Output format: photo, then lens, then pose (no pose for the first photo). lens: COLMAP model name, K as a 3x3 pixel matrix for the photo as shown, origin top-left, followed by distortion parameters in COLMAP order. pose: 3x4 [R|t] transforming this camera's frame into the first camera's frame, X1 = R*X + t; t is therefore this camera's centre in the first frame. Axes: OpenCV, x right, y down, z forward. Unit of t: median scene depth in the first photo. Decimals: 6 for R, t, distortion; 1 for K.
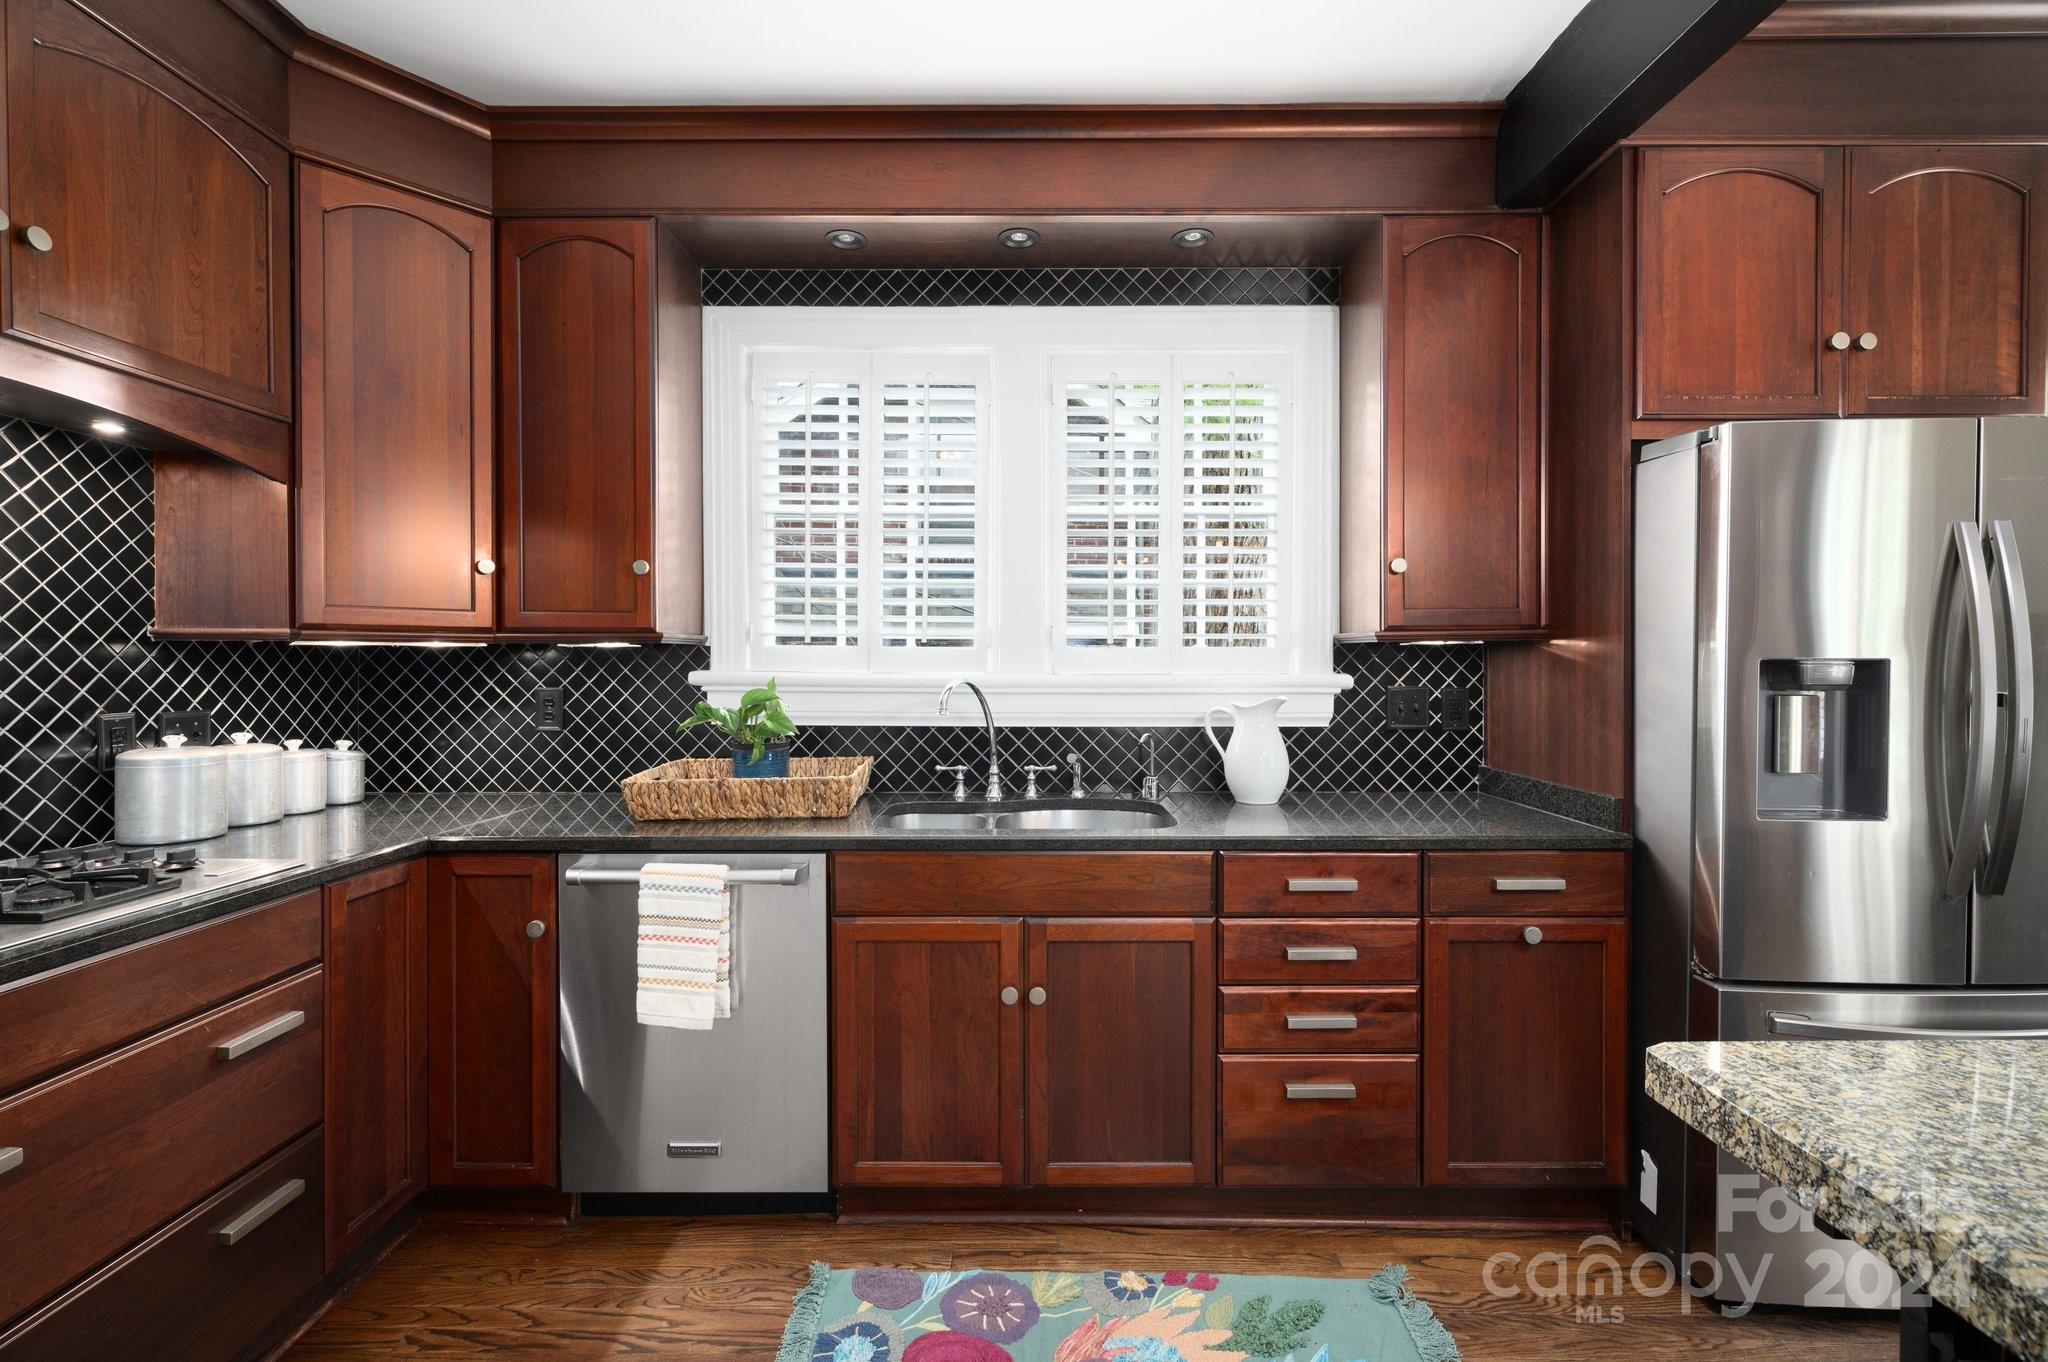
lens RADIAL K [[885.9, 0, 1031.6], [0, 885.9, 671.0], [0, 0, 1]] dist [-0.003271, 0.002023]
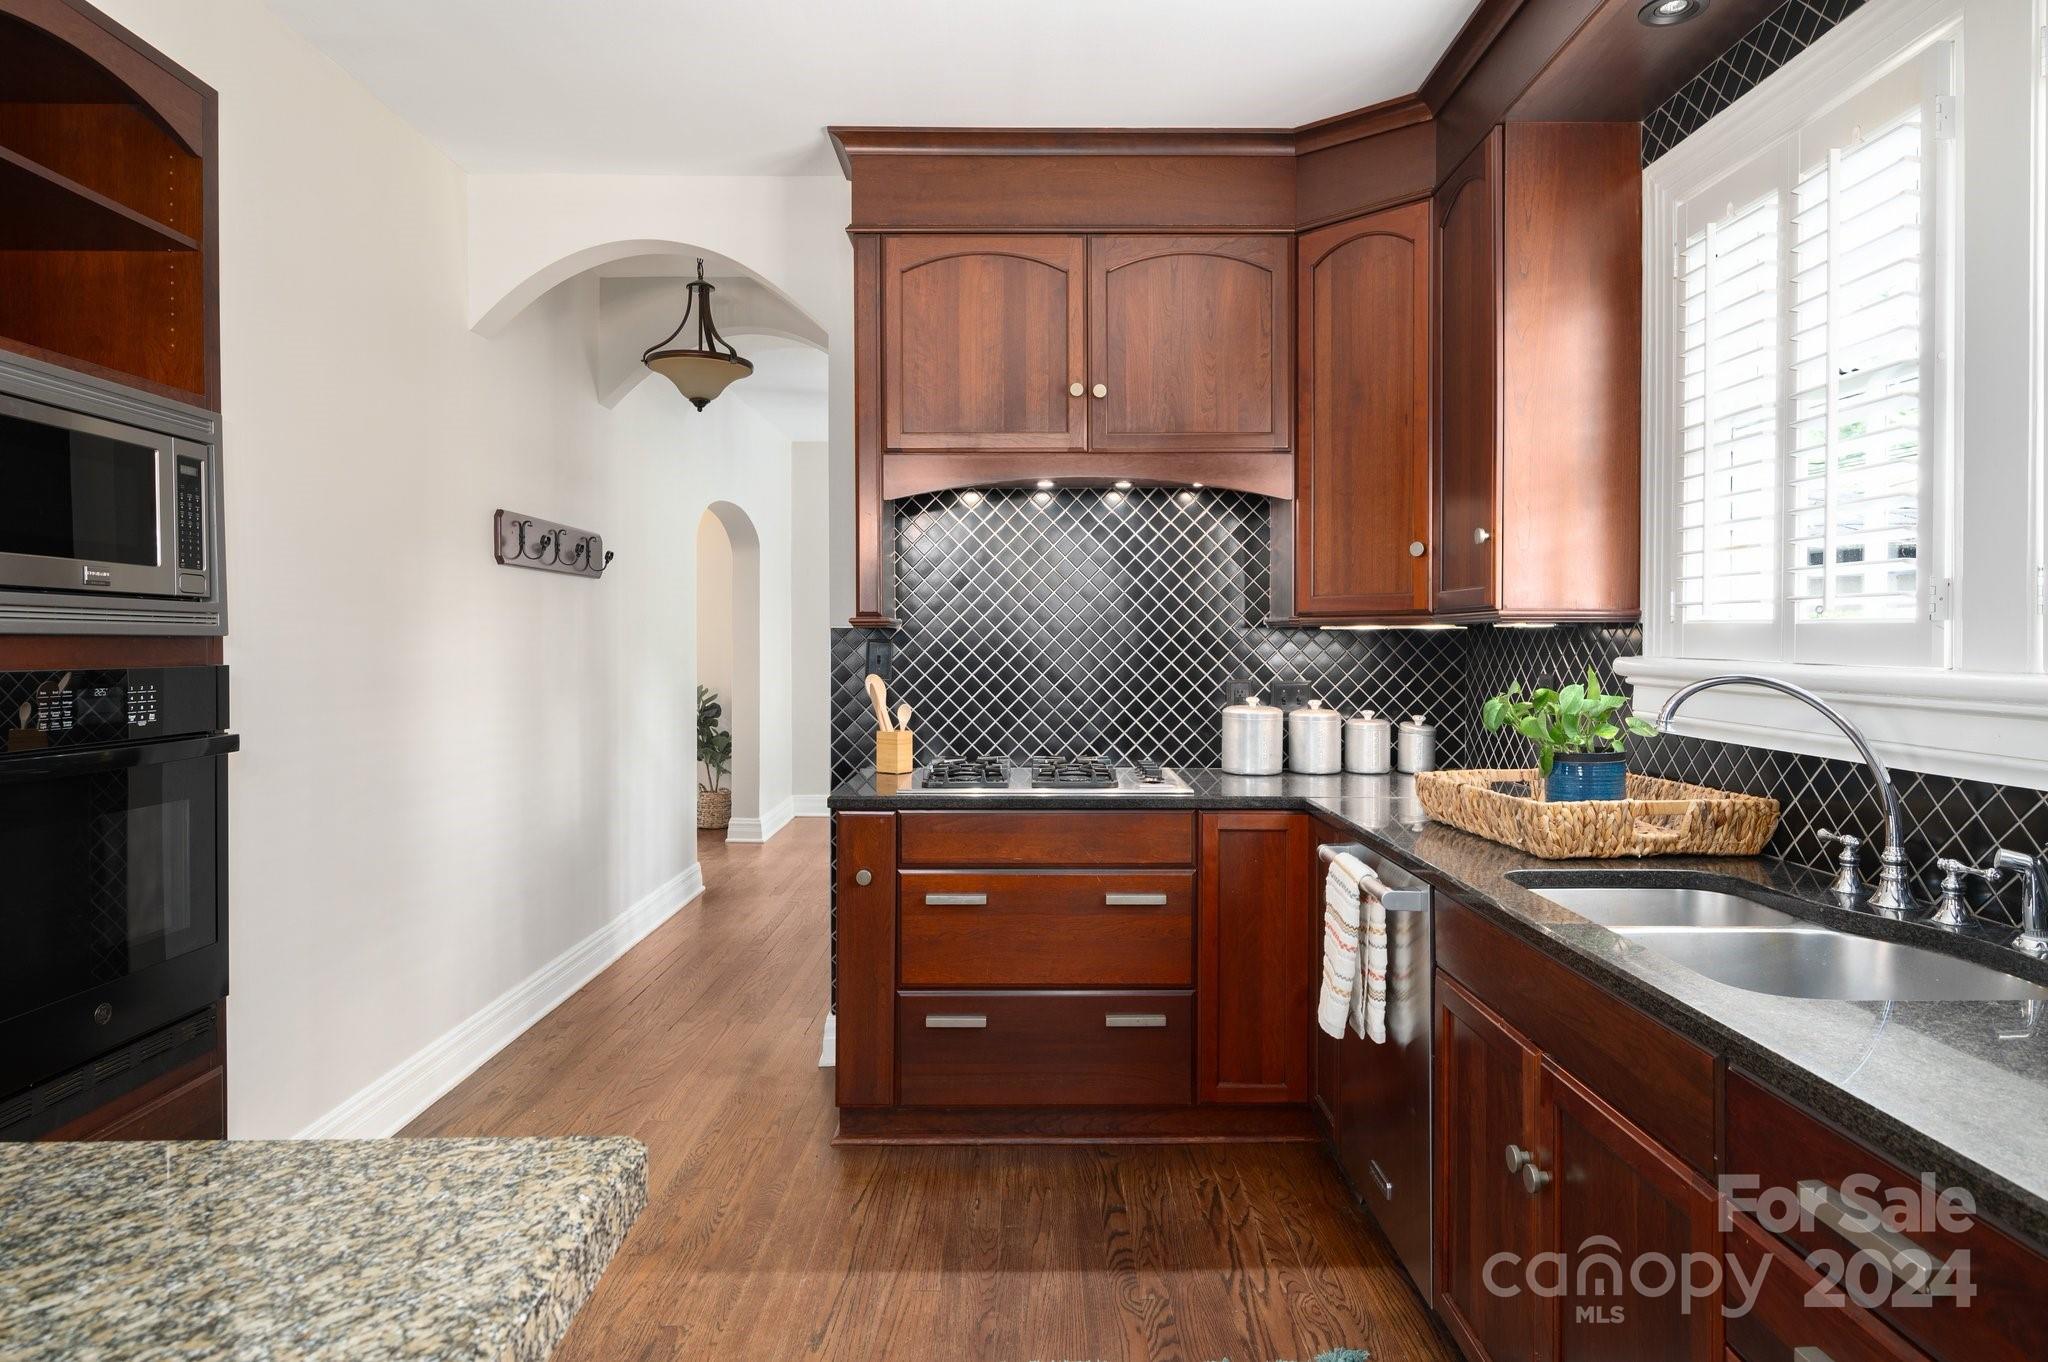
lens RADIAL K [[1162.3, 0, 1029.2], [0, 1162.3, 666.3], [0, 0, 1]] dist [-0.005446, 0.001806]
pose [[0.012494, 0.019957, -0.999723, 0.725555], [-0.014223, 0.999703, 0.019779, -0.005286], [0.999821, 0.013972, 0.012774, 0.561058]]
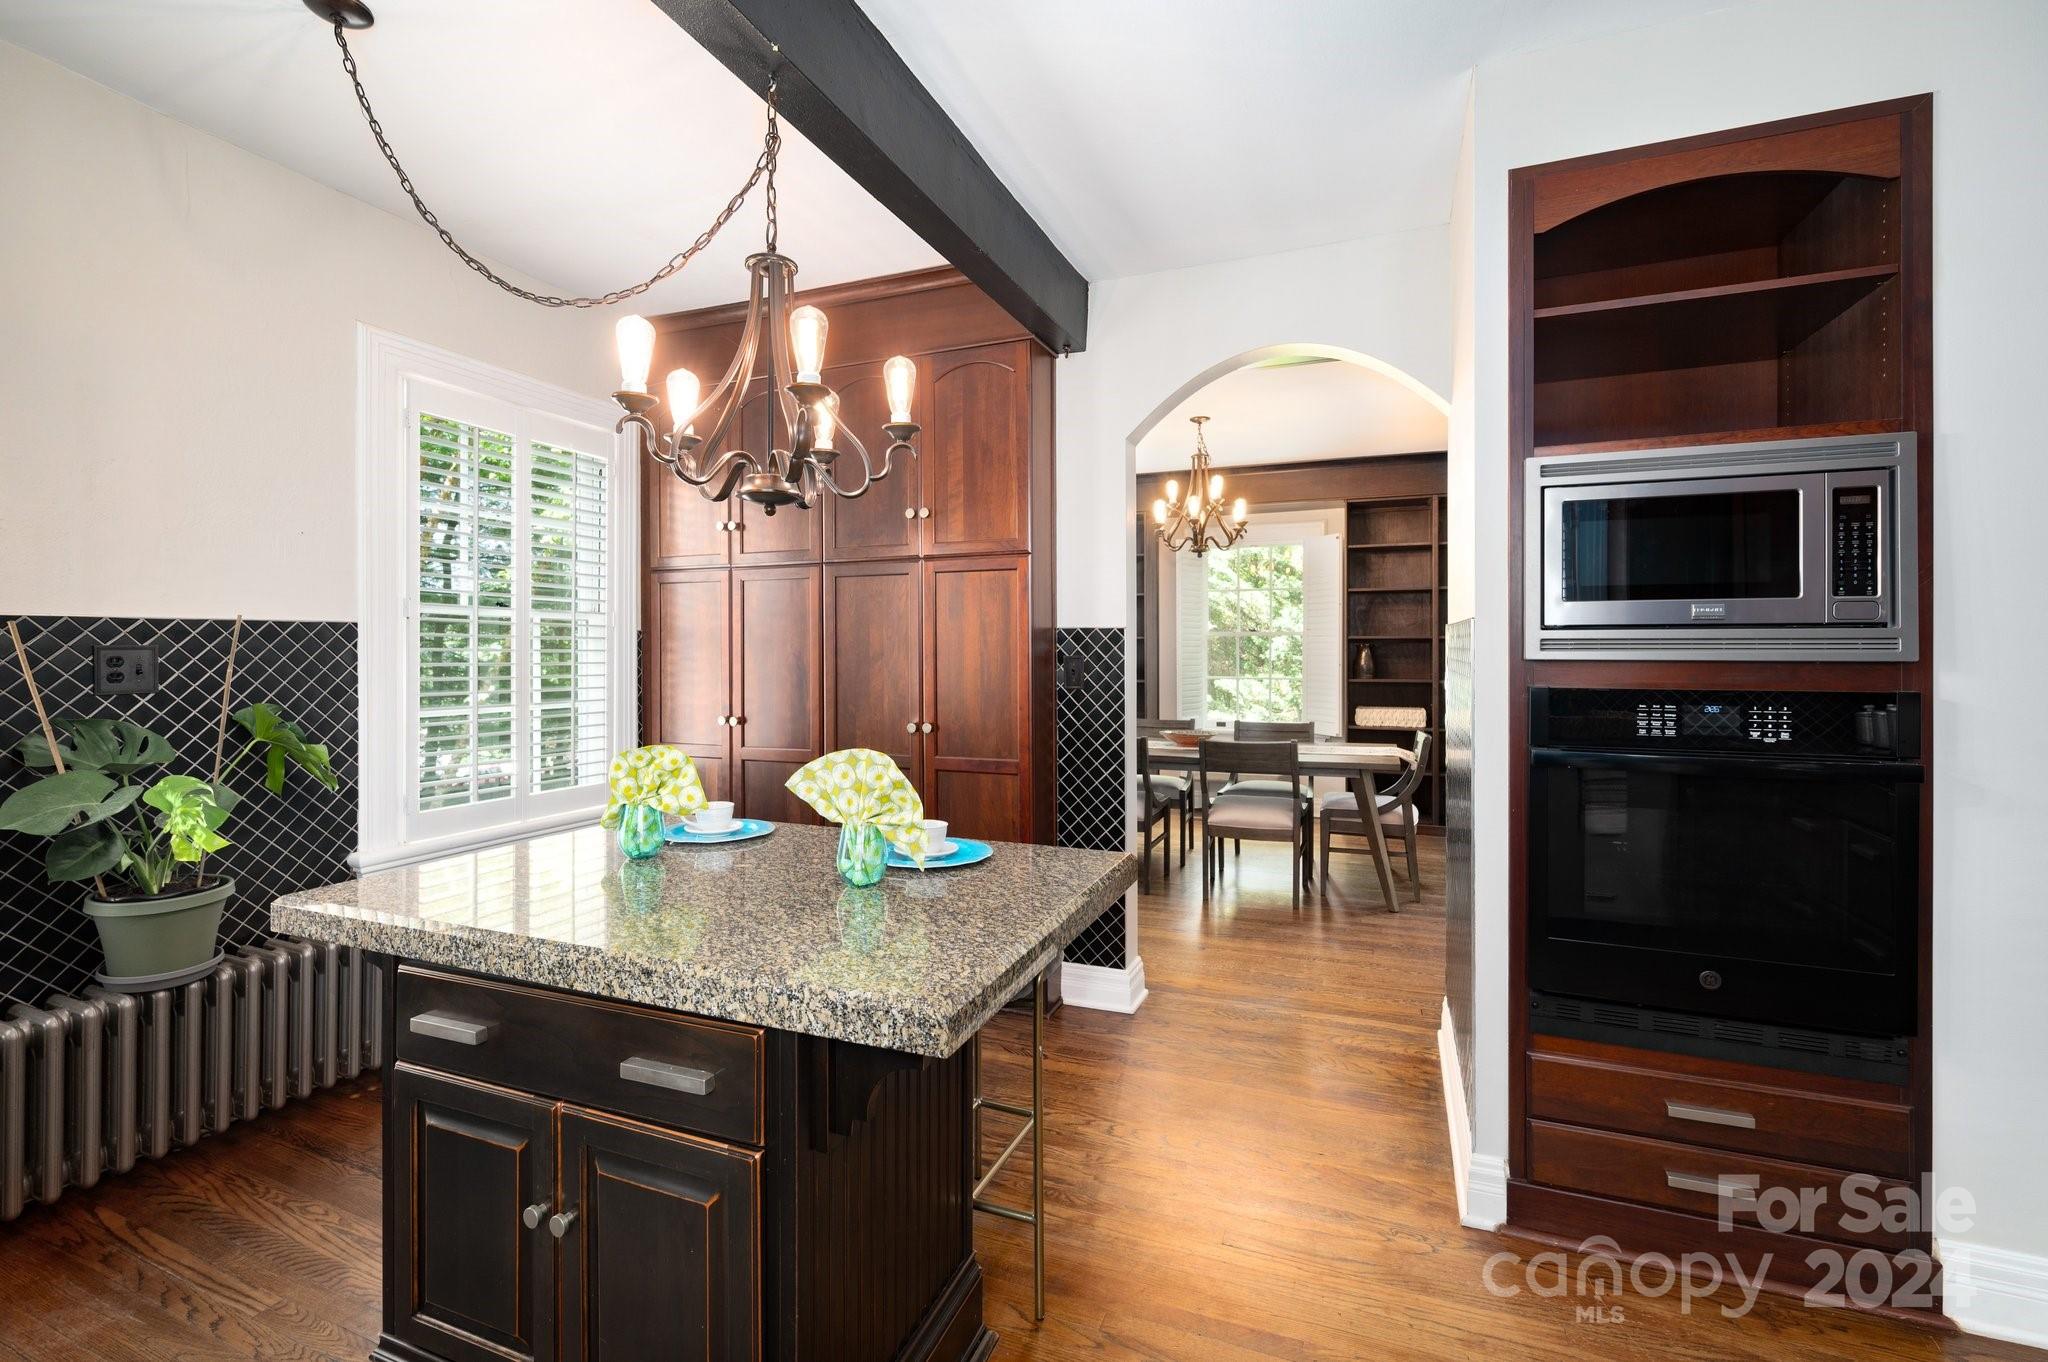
lens RADIAL K [[885.9, 0, 1017.8], [0, 885.9, 644.8], [0, 0, 1]] dist [-0.003271, 0.002023]
pose [[-0.926683, 0.004133, 0.375820, 0.083199], [0.006140, 0.999973, 0.004143, -0.024312], [-0.375793, 0.006147, -0.926683, 0.858639]]
